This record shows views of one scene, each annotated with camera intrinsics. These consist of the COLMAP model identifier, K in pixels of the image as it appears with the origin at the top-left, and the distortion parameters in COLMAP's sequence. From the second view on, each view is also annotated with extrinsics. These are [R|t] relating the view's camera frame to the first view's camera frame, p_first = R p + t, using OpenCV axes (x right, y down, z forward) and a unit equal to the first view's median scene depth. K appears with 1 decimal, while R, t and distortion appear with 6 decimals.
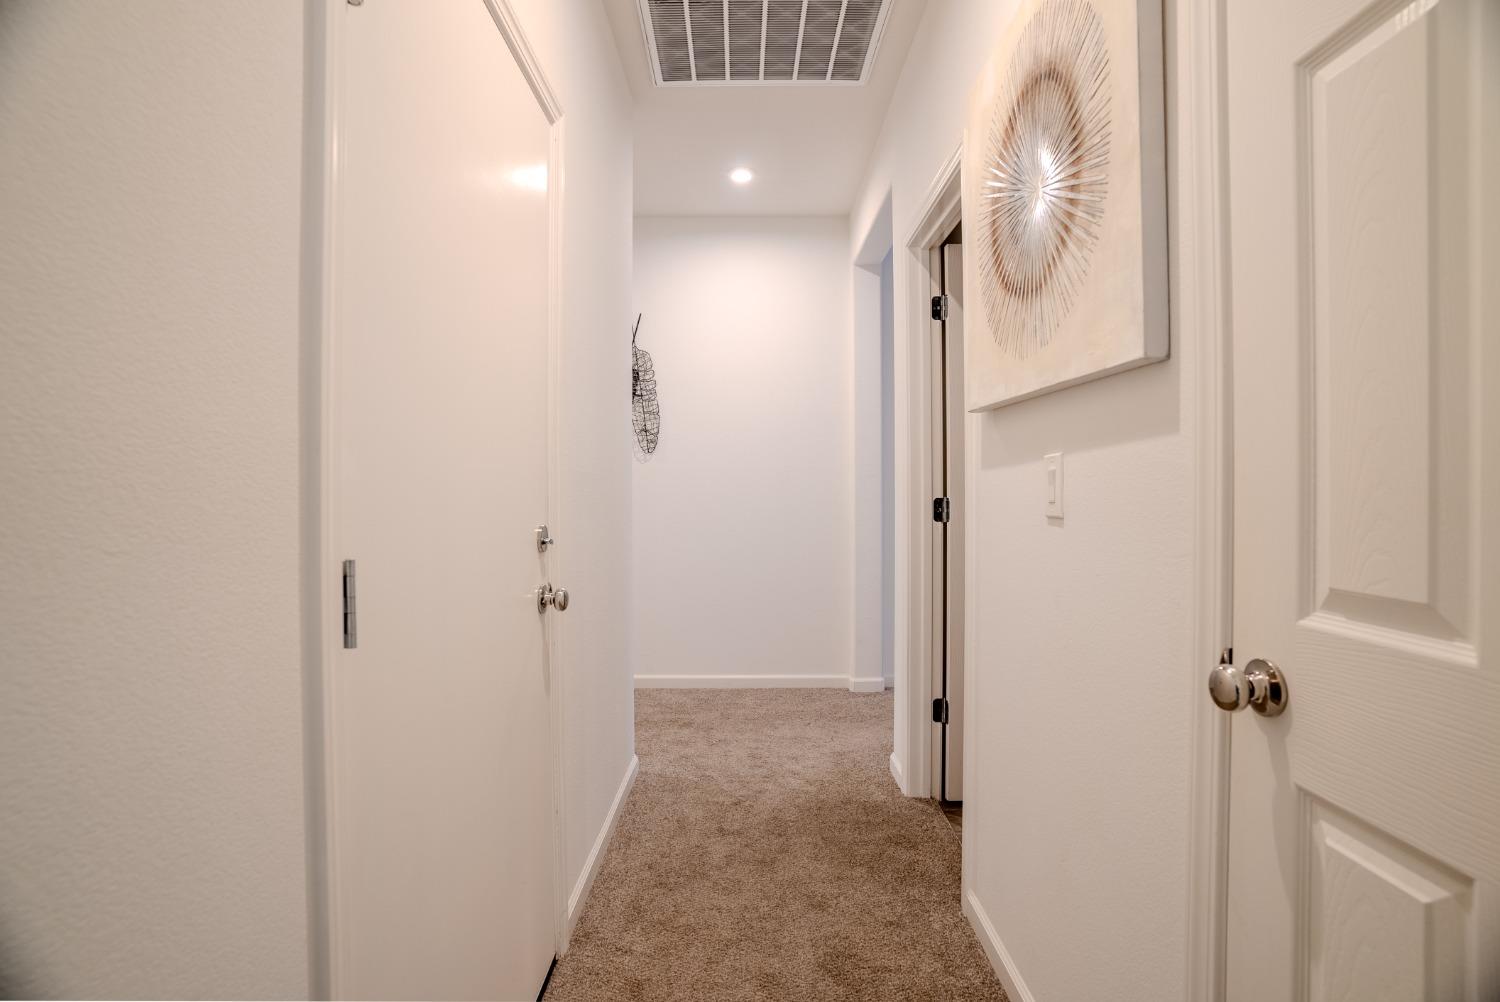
lens RADIAL K [[723.0, 0, 749.9], [0, 723.0, 496.4], [0, 0, 1]] dist [-0.003068, -0.000013]
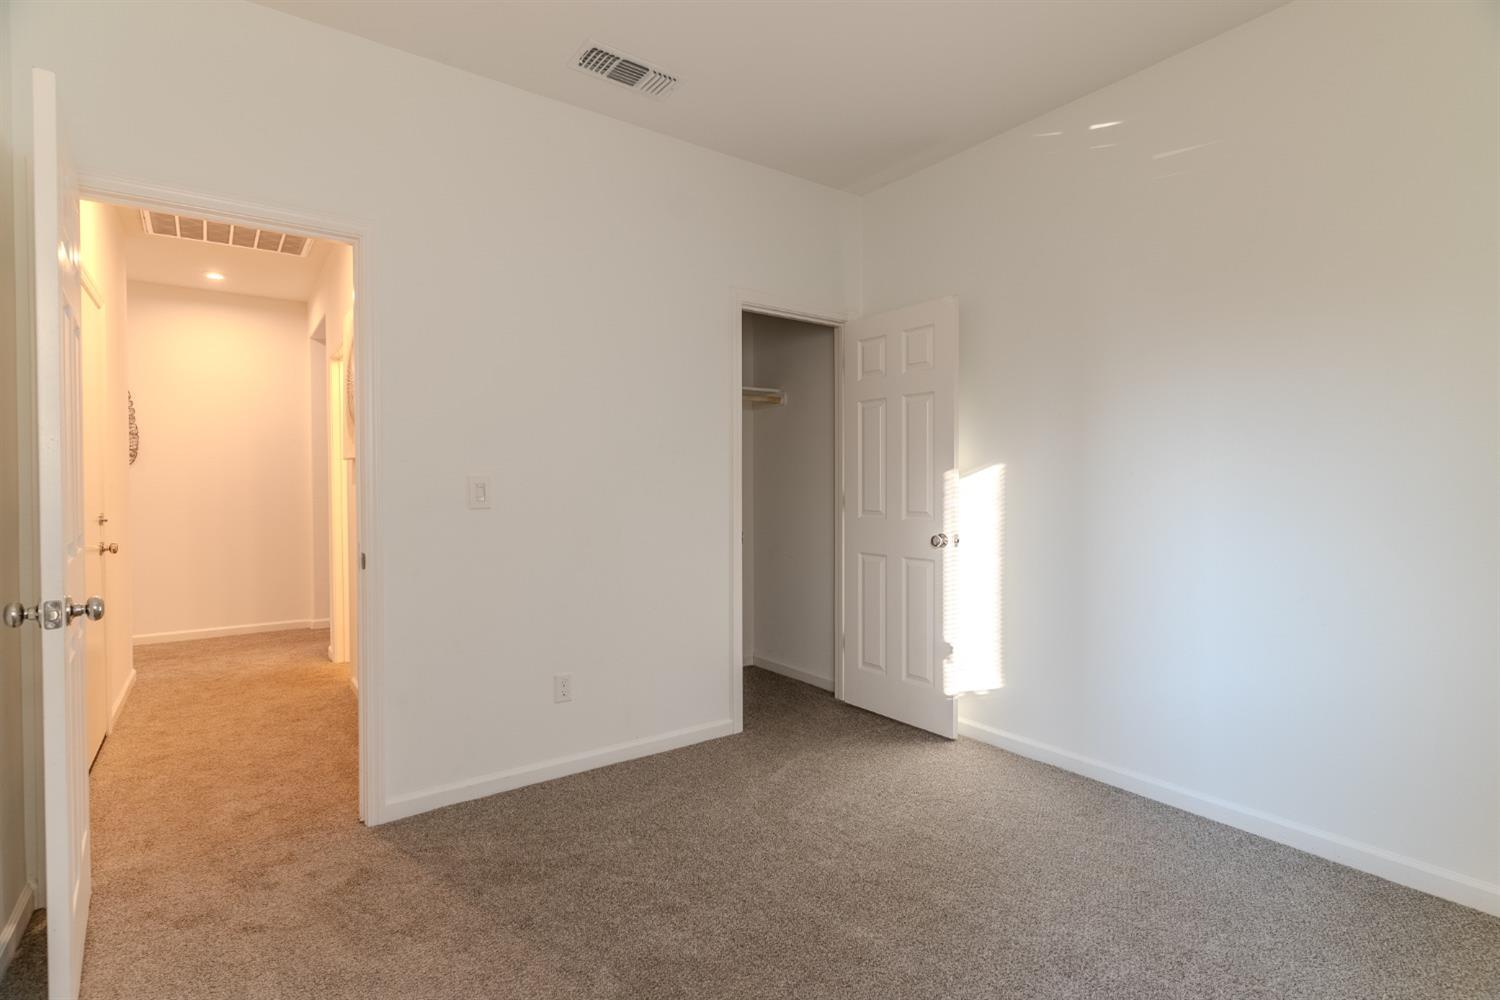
lens RADIAL K [[723.0, 0, 750.3], [0, 723.0, 499.9], [0, 0, 1]] dist [-0.003068, -0.000013]
pose [[0.807977, -0.009906, 0.589130, -0.002062], [0.005280, 0.999940, 0.009571, -0.003670], [-0.589190, -0.004623, 0.807981, -1.039838]]
